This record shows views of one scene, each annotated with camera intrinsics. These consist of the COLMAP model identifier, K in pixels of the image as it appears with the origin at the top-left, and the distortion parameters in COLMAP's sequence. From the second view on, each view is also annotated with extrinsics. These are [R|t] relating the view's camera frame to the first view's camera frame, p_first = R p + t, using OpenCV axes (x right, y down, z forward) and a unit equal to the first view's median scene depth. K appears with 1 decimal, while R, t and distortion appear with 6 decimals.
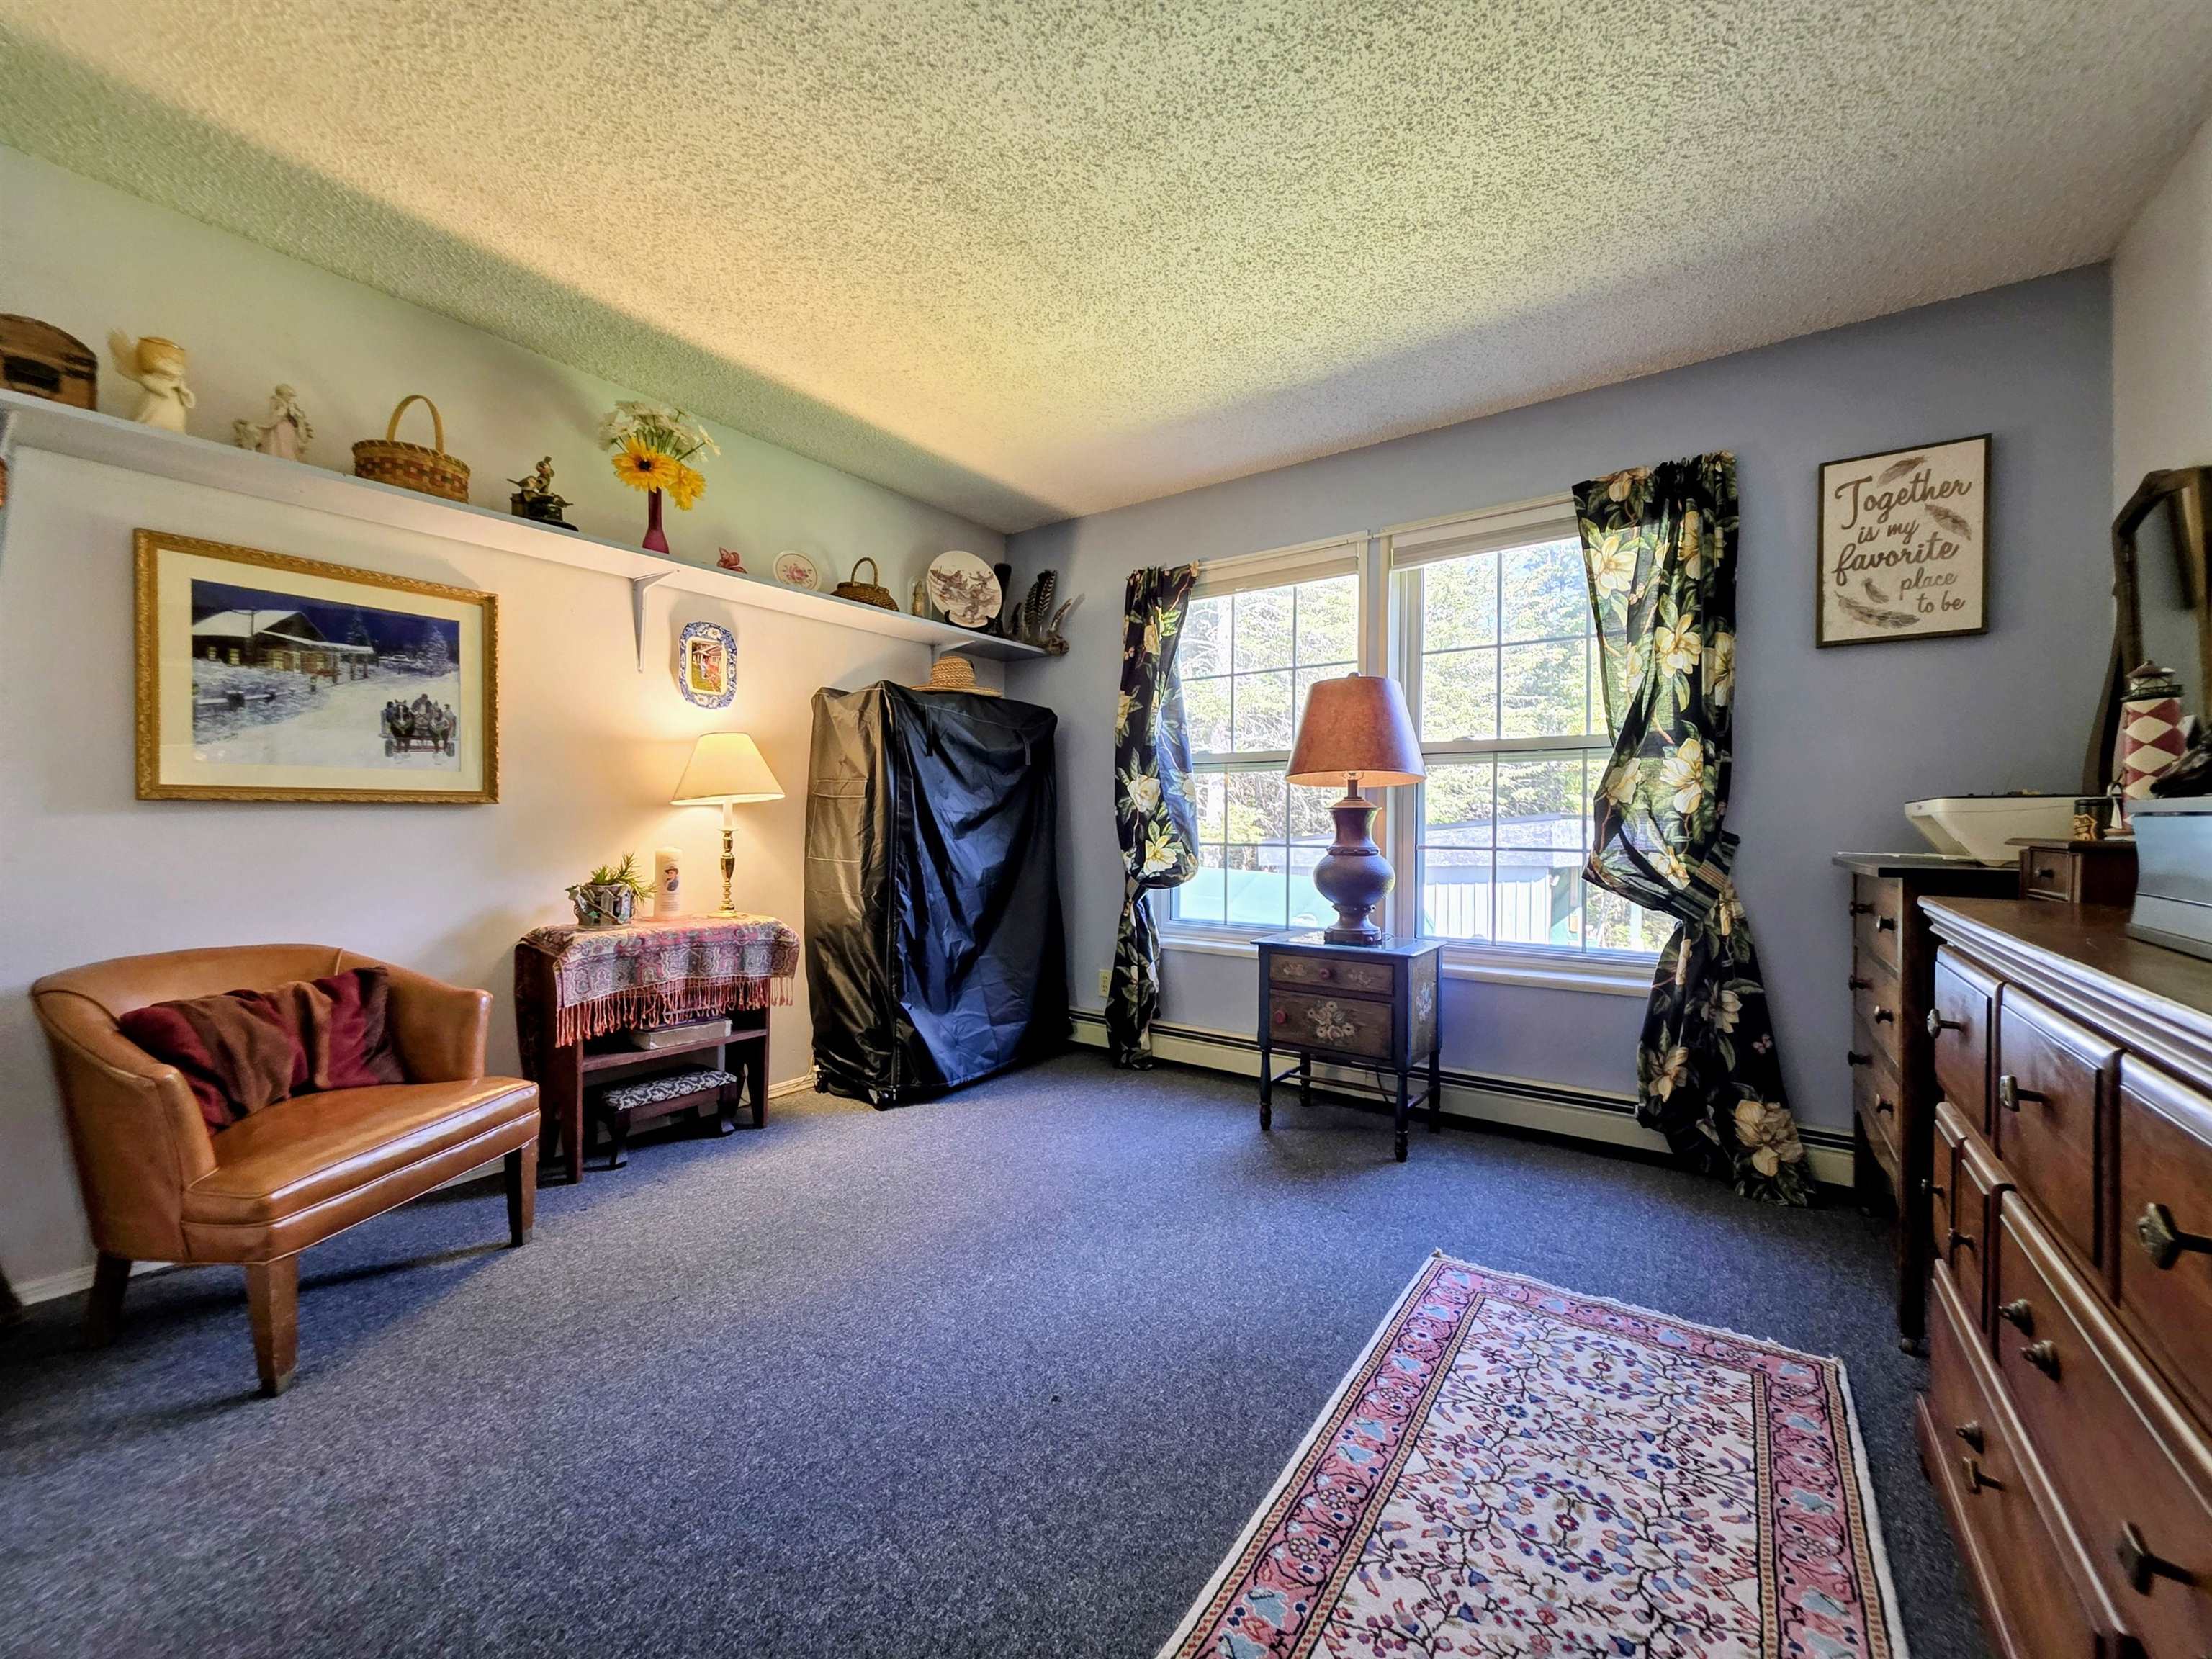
lens RADIAL K [[903.9, 0, 1127.0], [0, 903.9, 823.6], [0, 0, 1]] dist [-0.000419, -0.000020]
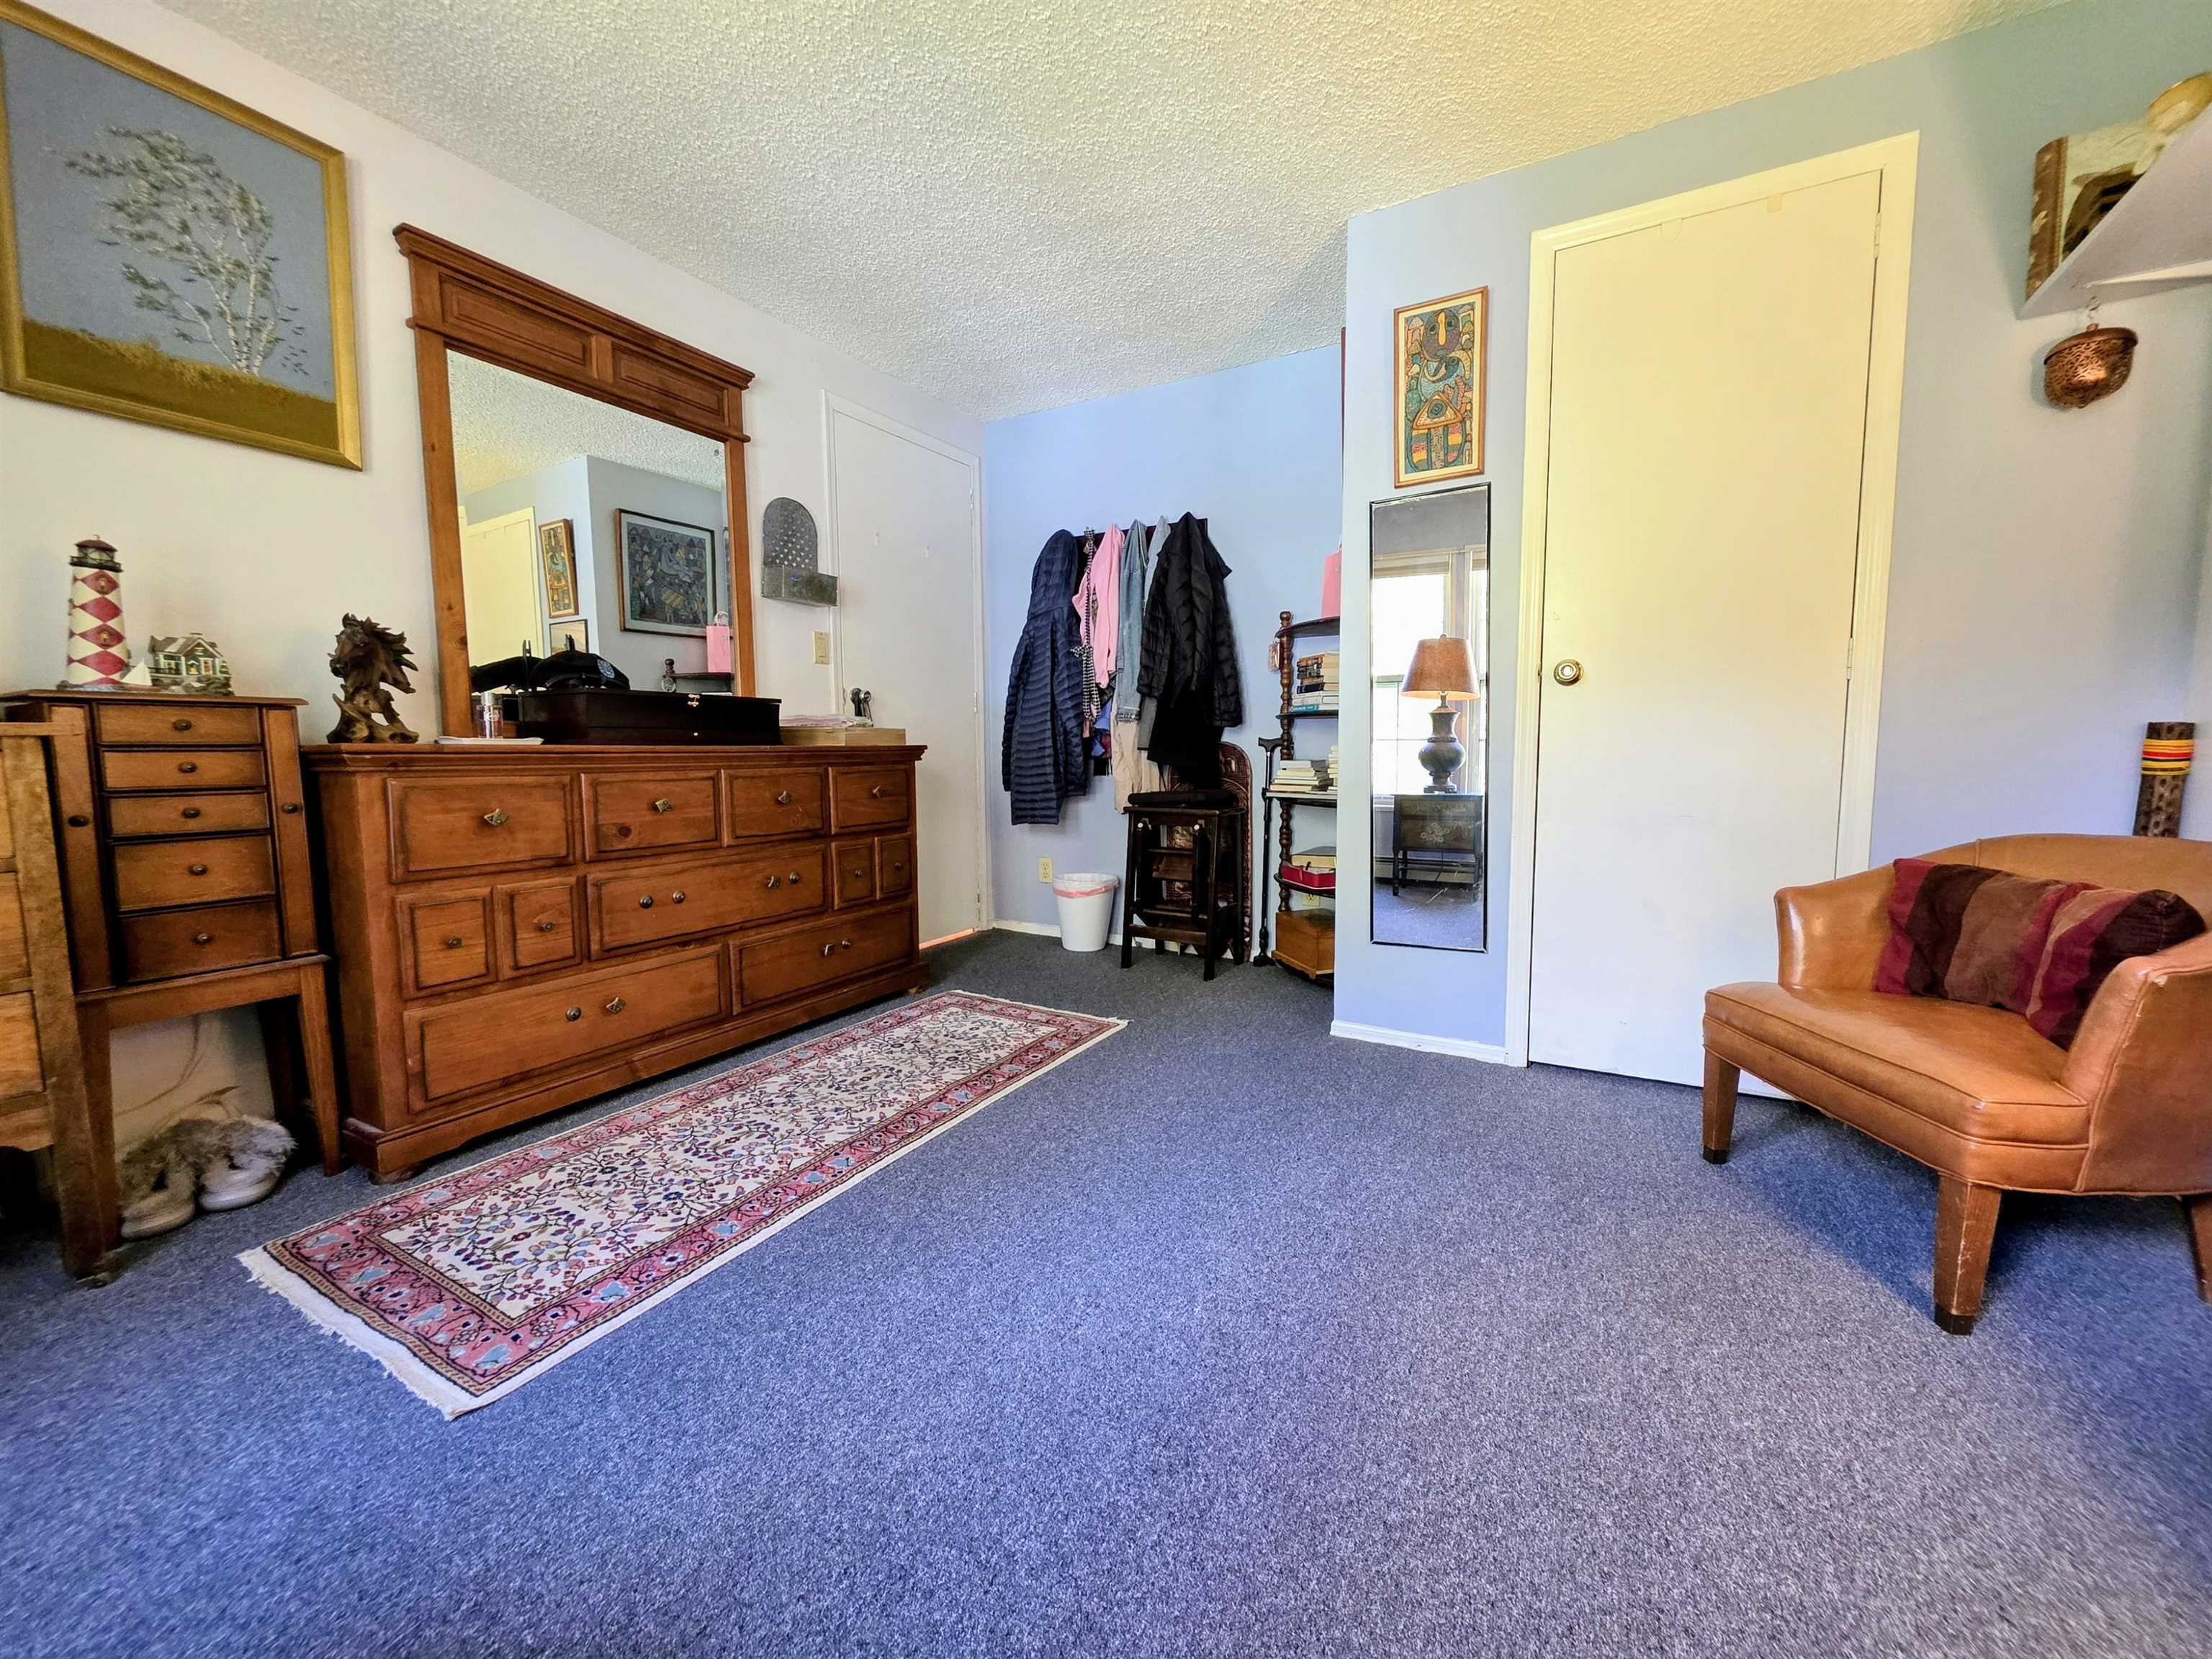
lens RADIAL K [[903.9, 0, 1127.0], [0, 903.9, 823.6], [0, 0, 1]] dist [-0.000419, -0.000020]
pose [[-0.995447, 0.007166, -0.095042, -0.043250], [-0.001512, 0.995856, 0.090930, 0.073018], [0.095300, 0.090660, -0.991312, 2.255550]]
